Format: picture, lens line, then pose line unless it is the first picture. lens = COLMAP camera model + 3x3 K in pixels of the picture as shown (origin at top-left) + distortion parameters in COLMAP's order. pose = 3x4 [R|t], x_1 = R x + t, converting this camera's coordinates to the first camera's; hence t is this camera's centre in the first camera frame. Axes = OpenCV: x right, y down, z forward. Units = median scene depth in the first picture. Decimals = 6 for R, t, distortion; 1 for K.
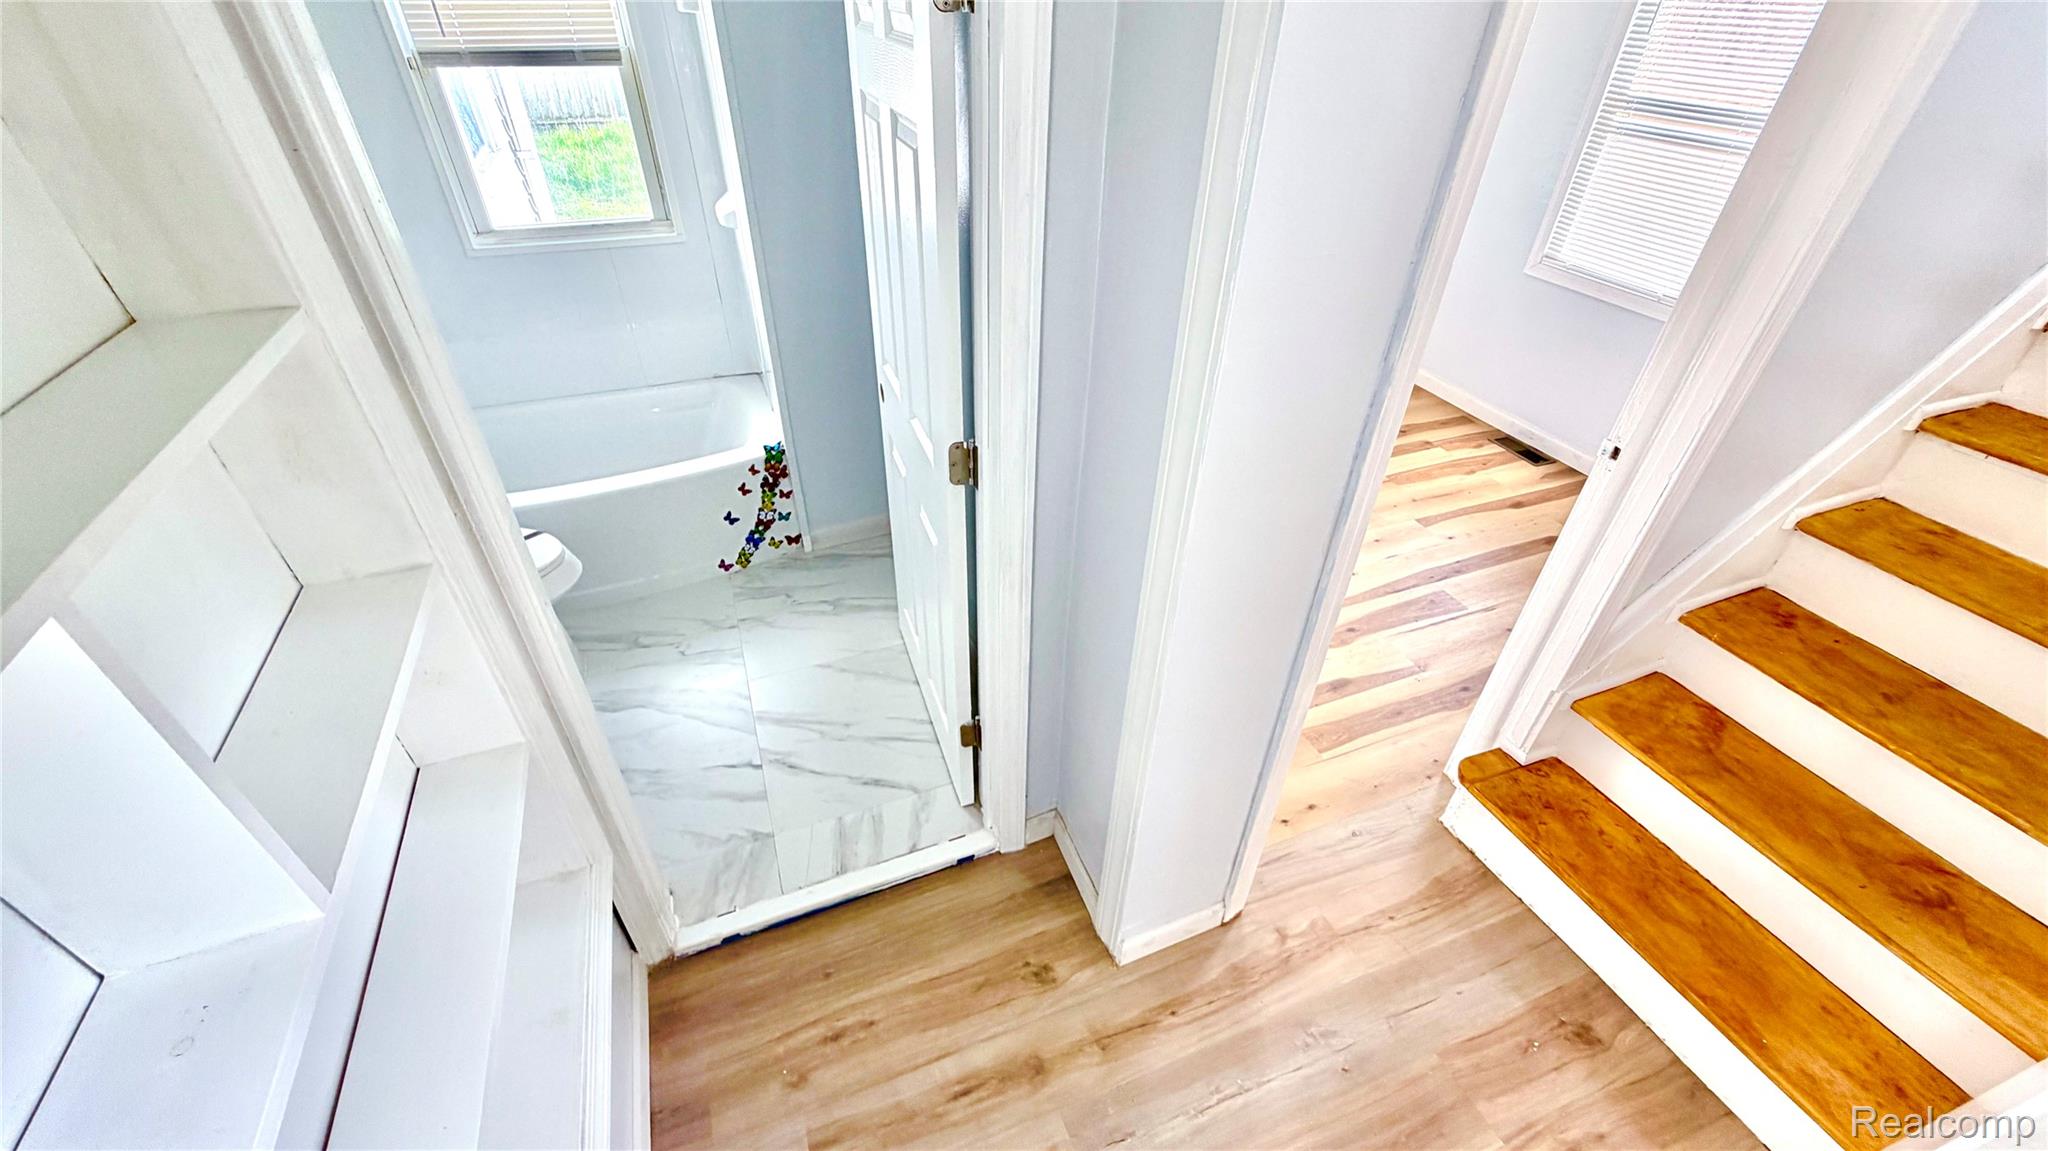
lens RADIAL K [[816.6, 0, 1016.3], [0, 816.6, 580.5], [0, 0, 1]] dist [-0.001306, 0.001443]
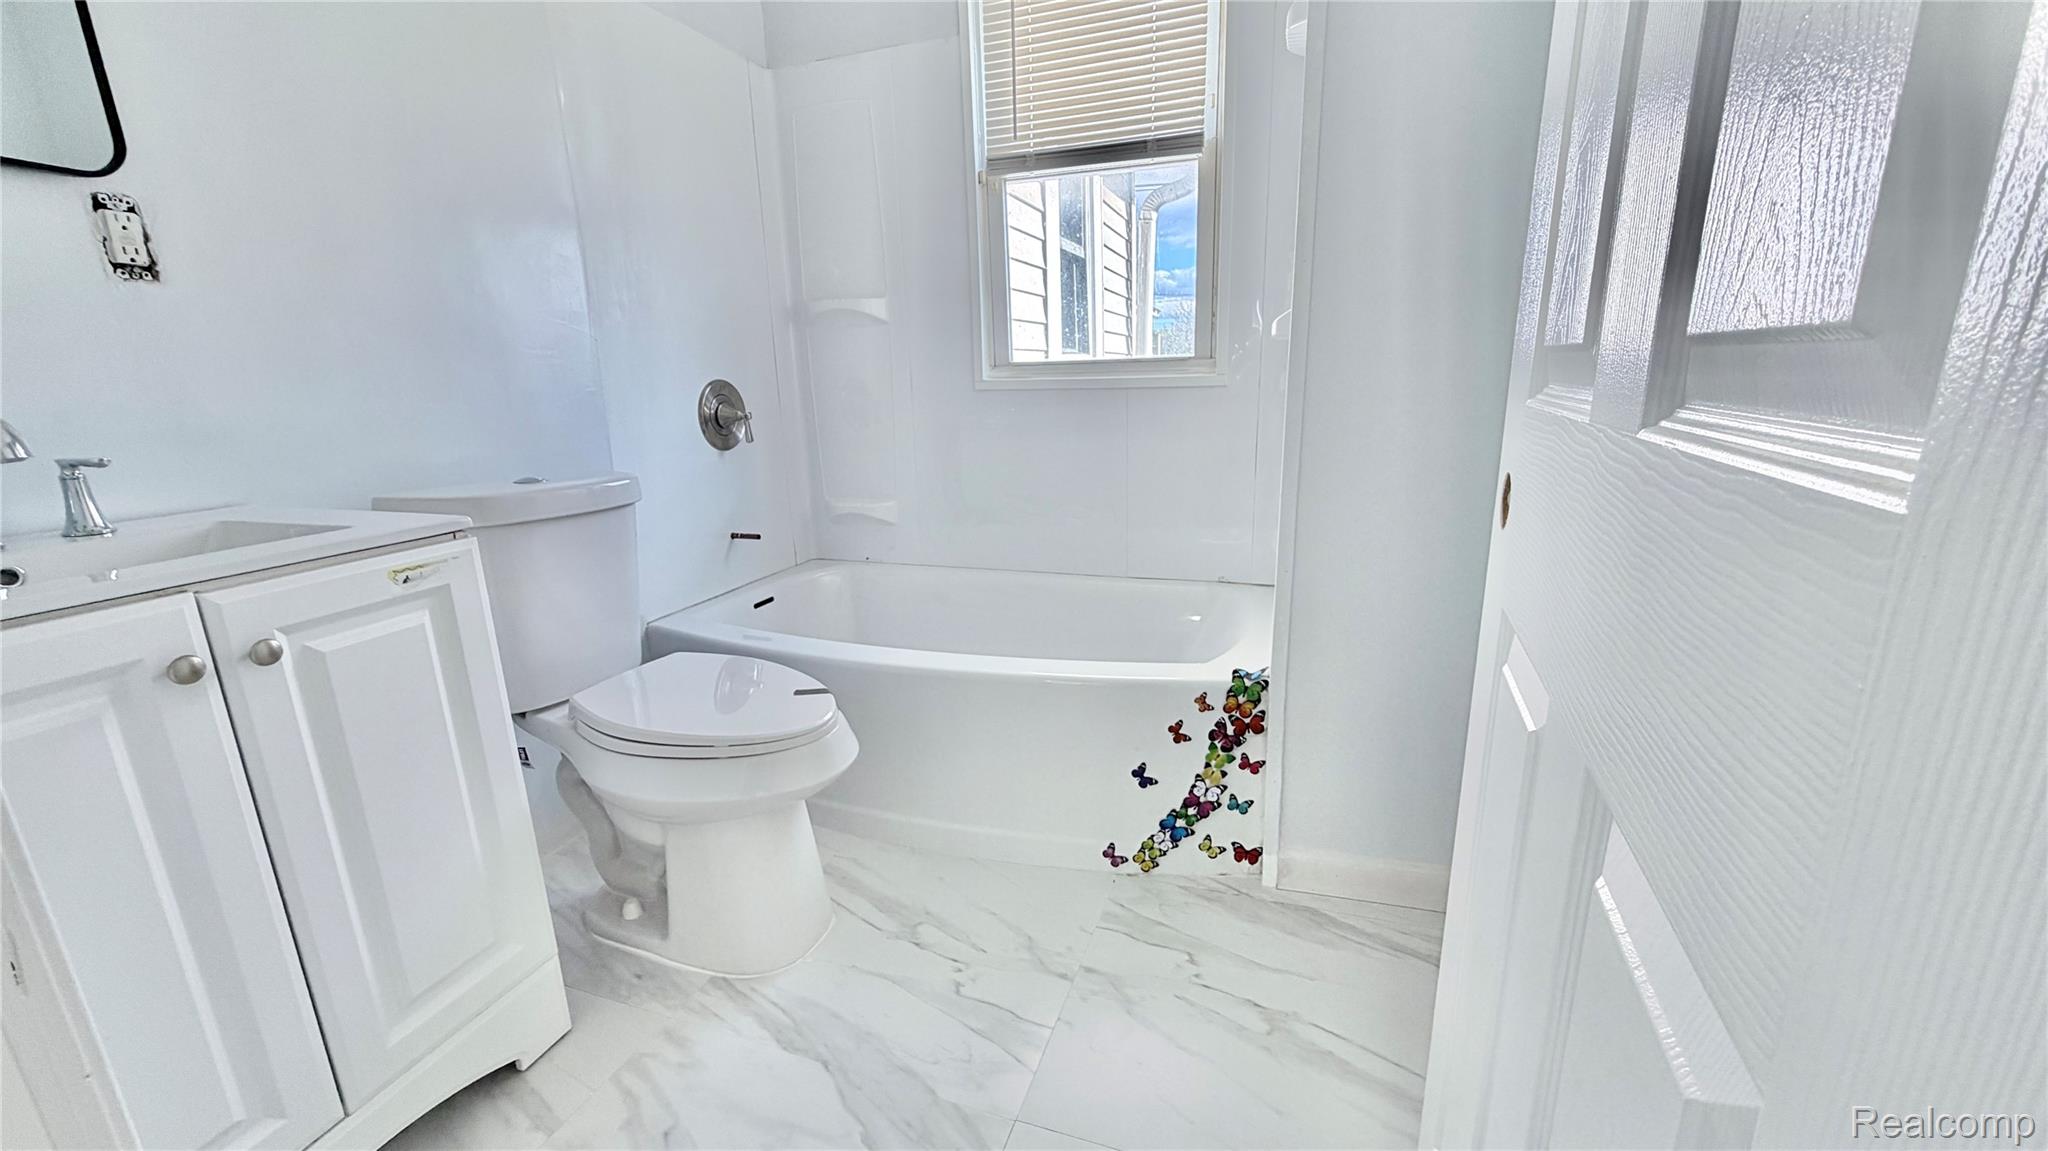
lens RADIAL K [[816.6, 0, 1017.9], [0, 816.6, 580.7], [0, 0, 1]] dist [-0.001306, 0.001443]
pose [[0.754295, 0.128405, -0.643856, -0.069201], [-0.358983, 0.901768, -0.240718, -0.030837], [0.549700, 0.412706, 0.726295, 0.486145]]
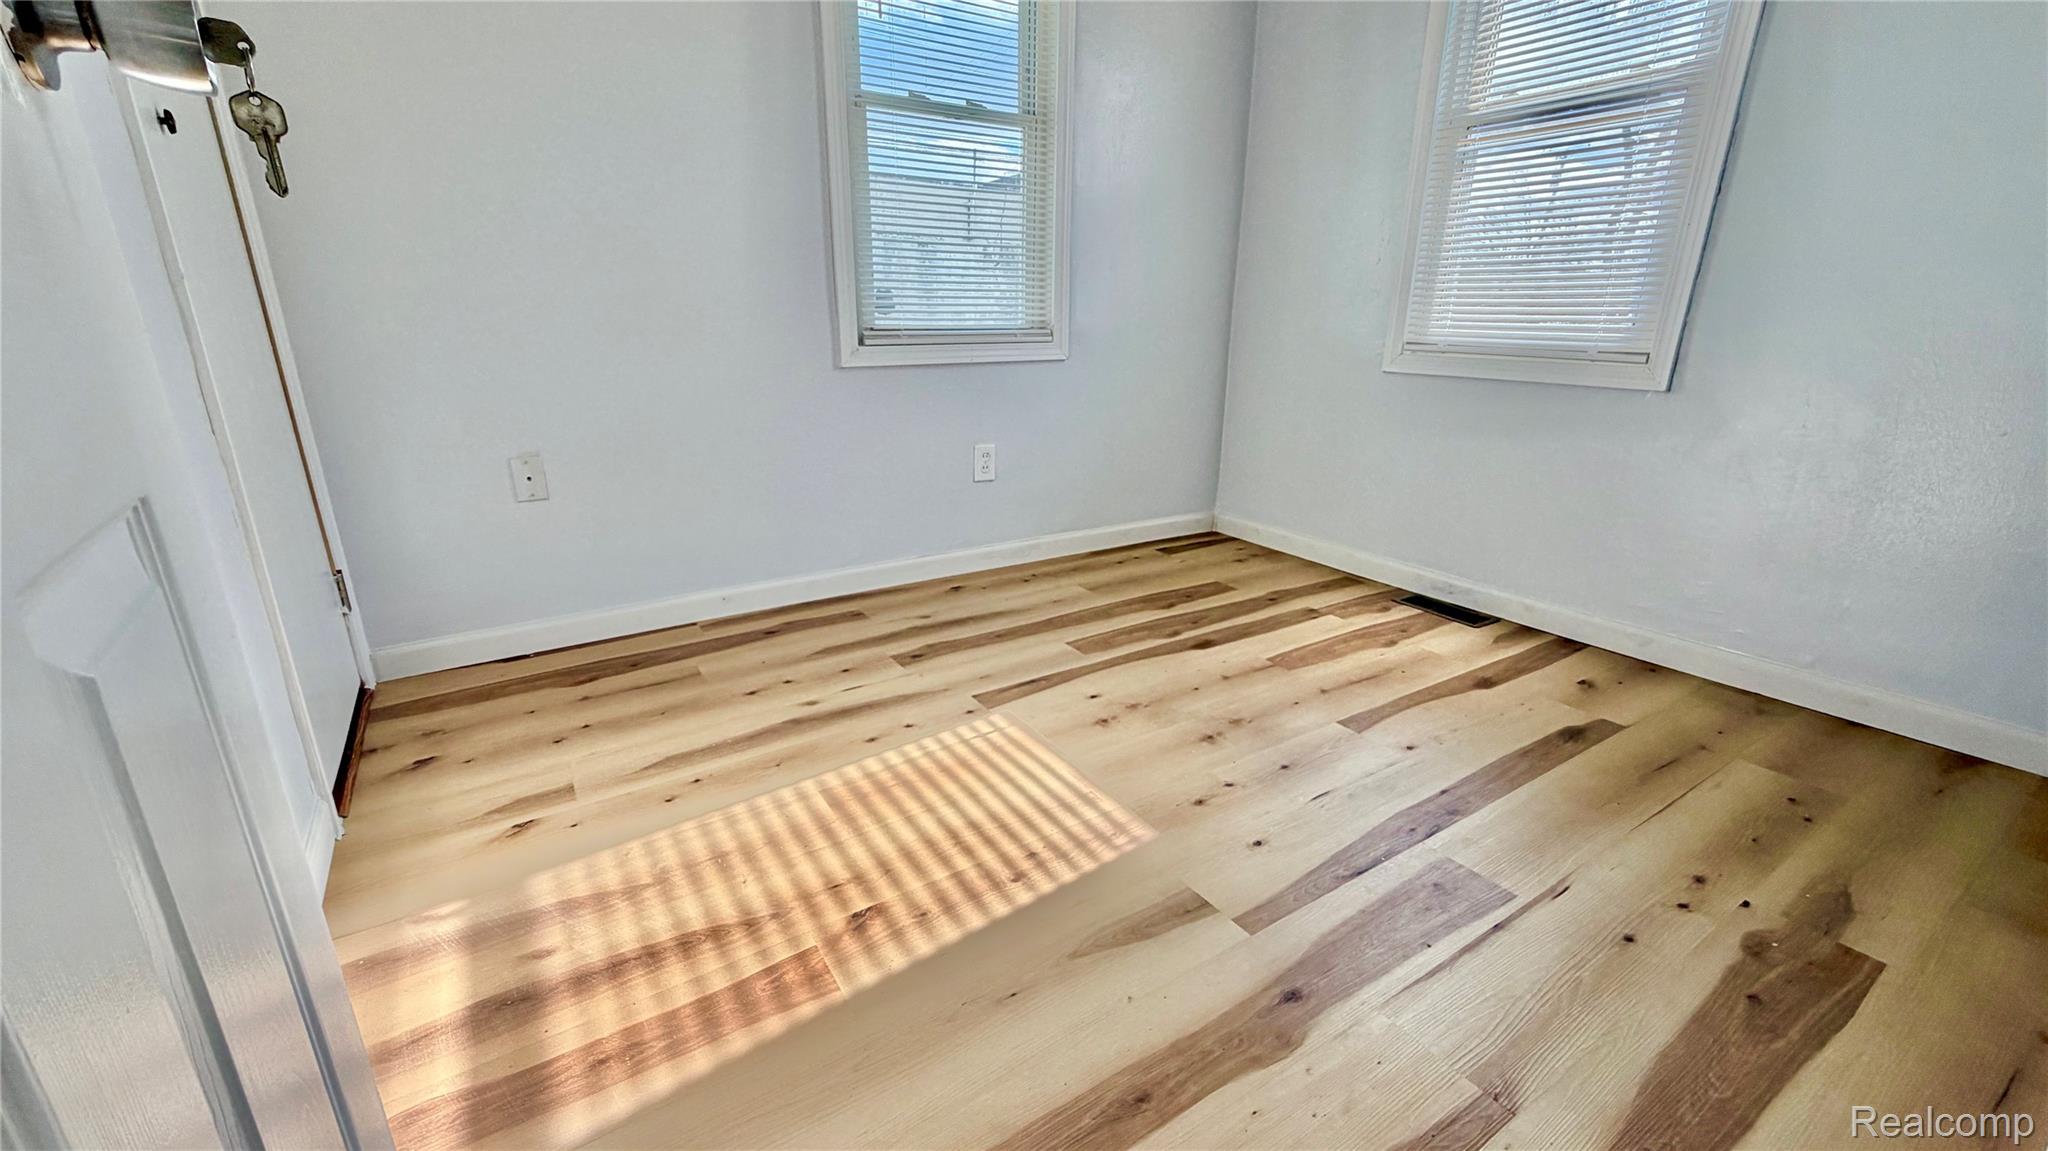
lens RADIAL K [[816.6, 0, 1016.0], [0, 816.6, 582.4], [0, 0, 1]] dist [-0.001306, 0.001443]
pose [[0.982212, -0.064075, 0.176504, 0.215094], [0.117209, 0.943582, -0.309701, -0.021446], [-0.146702, 0.324880, 0.934308, 0.566687]]
